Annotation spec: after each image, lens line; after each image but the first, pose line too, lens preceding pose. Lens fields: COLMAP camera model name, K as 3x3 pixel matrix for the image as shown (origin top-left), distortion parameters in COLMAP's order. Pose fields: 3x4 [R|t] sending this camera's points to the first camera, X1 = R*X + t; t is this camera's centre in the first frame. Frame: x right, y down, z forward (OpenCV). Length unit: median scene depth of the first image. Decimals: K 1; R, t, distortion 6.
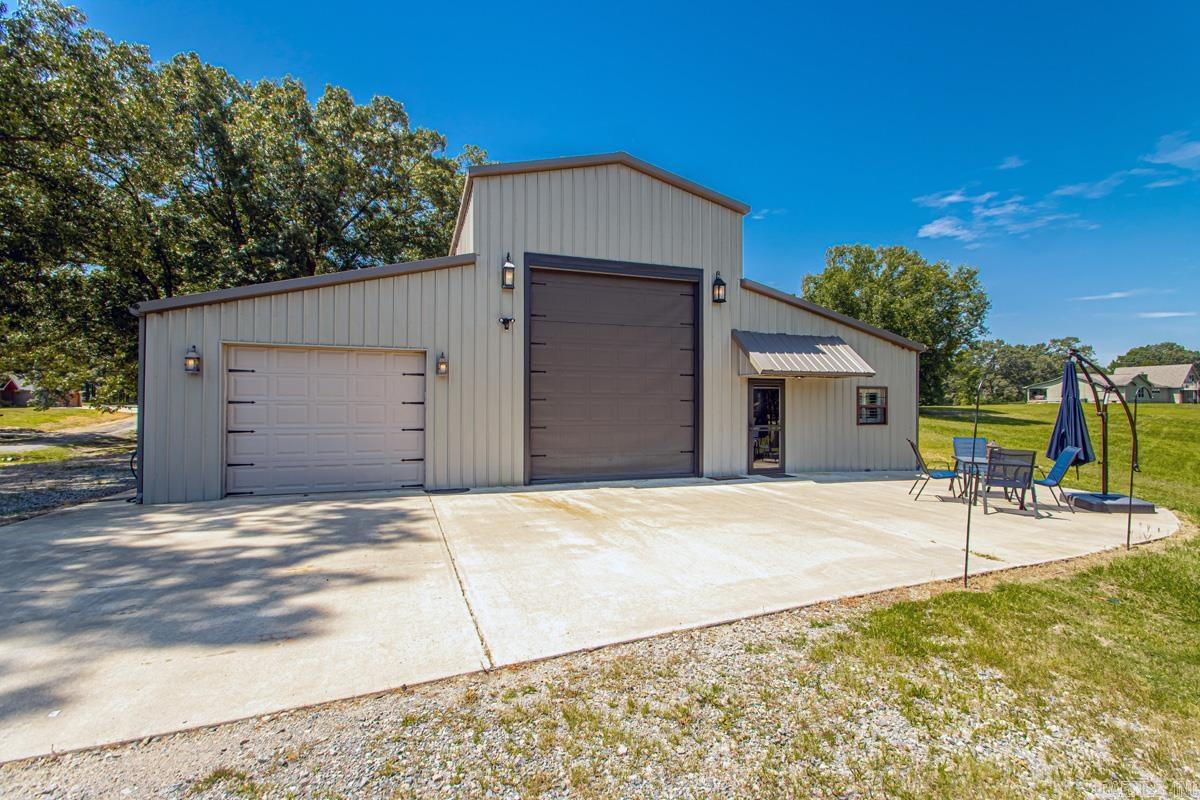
lens RADIAL K [[557.0, 0, 610.7], [0, 557.0, 399.1], [0, 0, 1]] dist [0.018645, -0.019226]
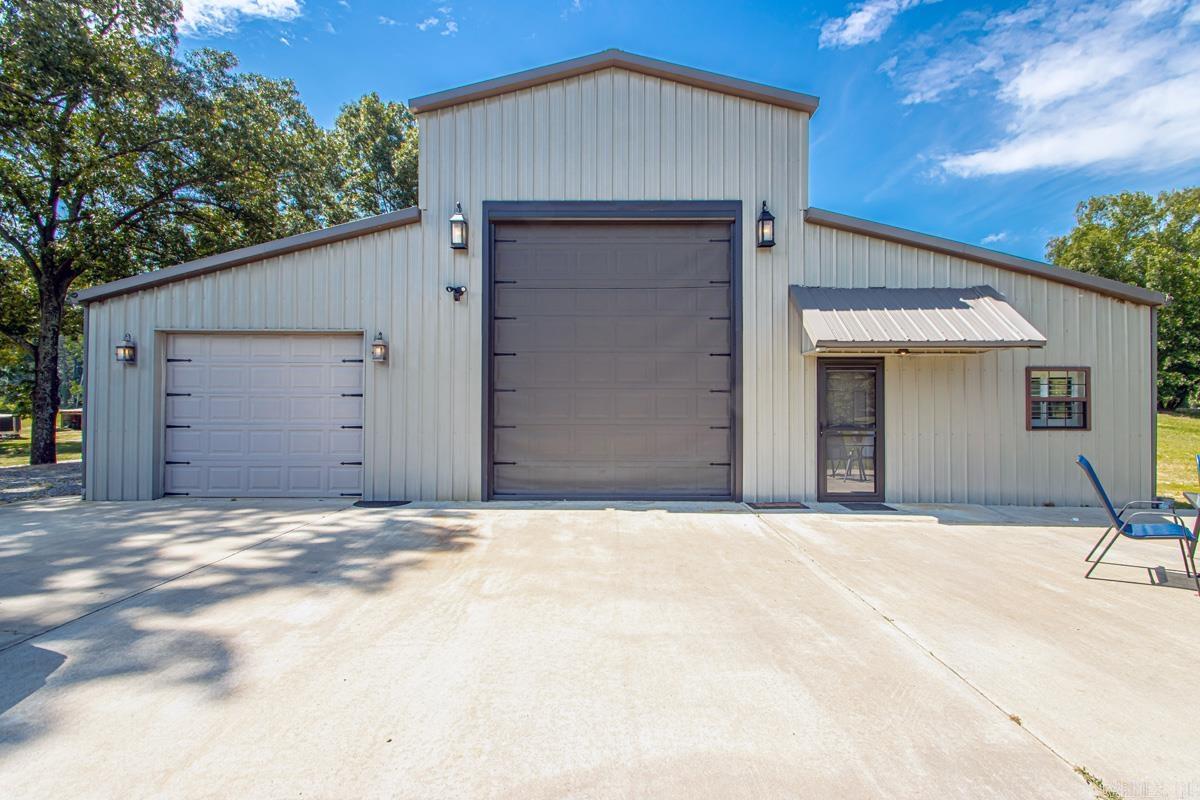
lens RADIAL K [[557.0, 0, 610.7], [0, 557.0, 399.1], [0, 0, 1]] dist [0.018645, -0.019226]
pose [[0.939010, -0.005095, -0.343851, 0.251042], [0.004017, 0.999985, -0.003846, 0.015044], [0.343866, 0.002230, 0.939016, 0.299047]]
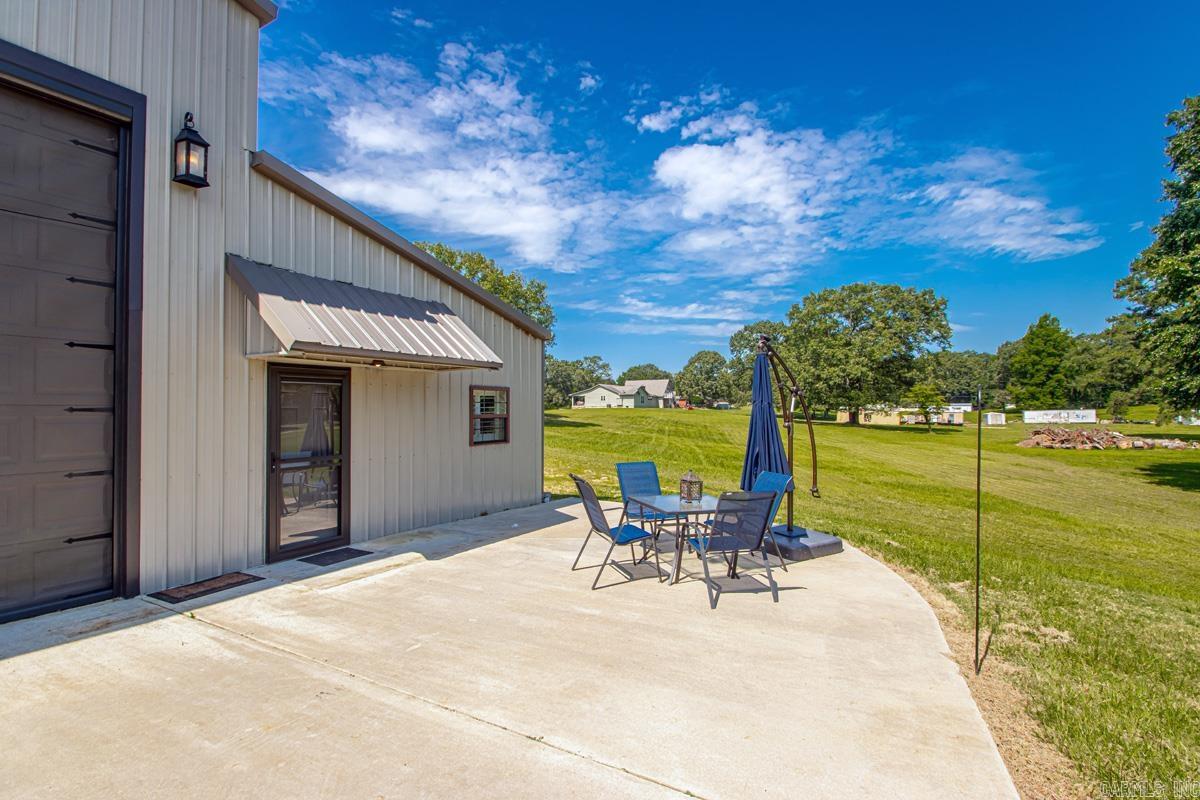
lens RADIAL K [[557.0, 0, 610.7], [0, 557.0, 399.1], [0, 0, 1]] dist [0.018645, -0.019226]
pose [[0.749276, 0.006746, 0.662223, 0.153453], [-0.000179, 0.999950, -0.009984, -0.000706], [-0.662258, 0.007363, 0.749240, 0.459931]]
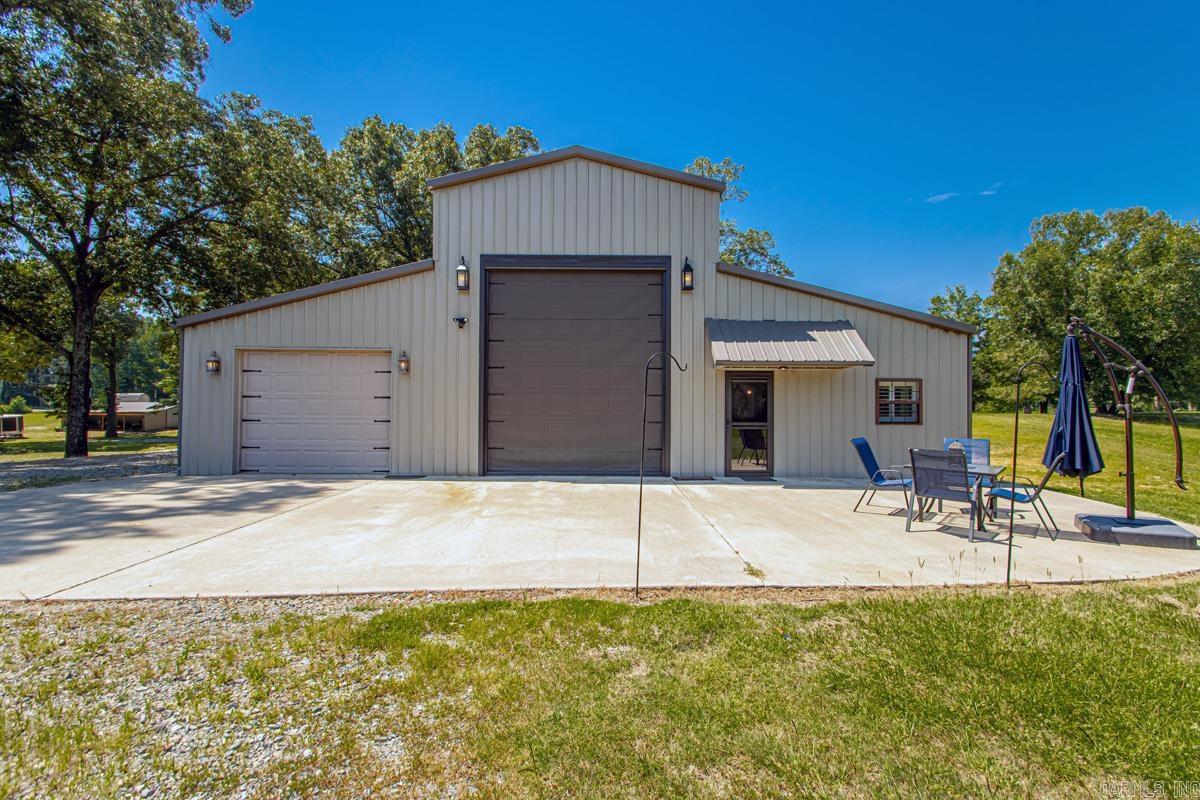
lens RADIAL K [[557.0, 0, 610.7], [0, 557.0, 399.1], [0, 0, 1]] dist [0.018645, -0.019226]
pose [[0.943674, -0.003379, -0.330861, 0.383462], [0.000368, 0.999958, -0.009162, 0.017932], [0.330878, 0.008524, 0.943635, 0.080165]]
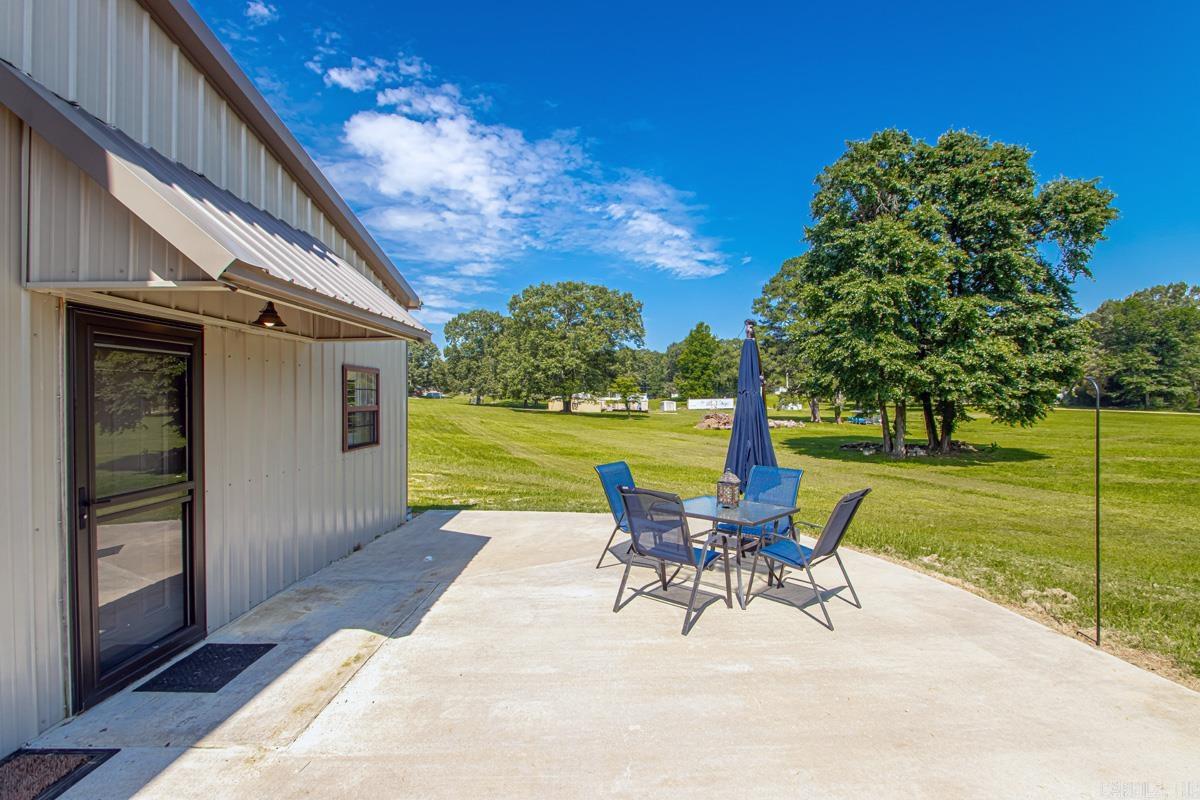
lens RADIAL K [[557.0, 0, 610.7], [0, 557.0, 399.1], [0, 0, 1]] dist [0.018645, -0.019226]
pose [[0.323946, -0.006908, 0.946050, 0.103276], [-0.004325, 0.999952, 0.008782, 0.000165], [-0.946066, -0.006936, 0.323900, 0.734966]]
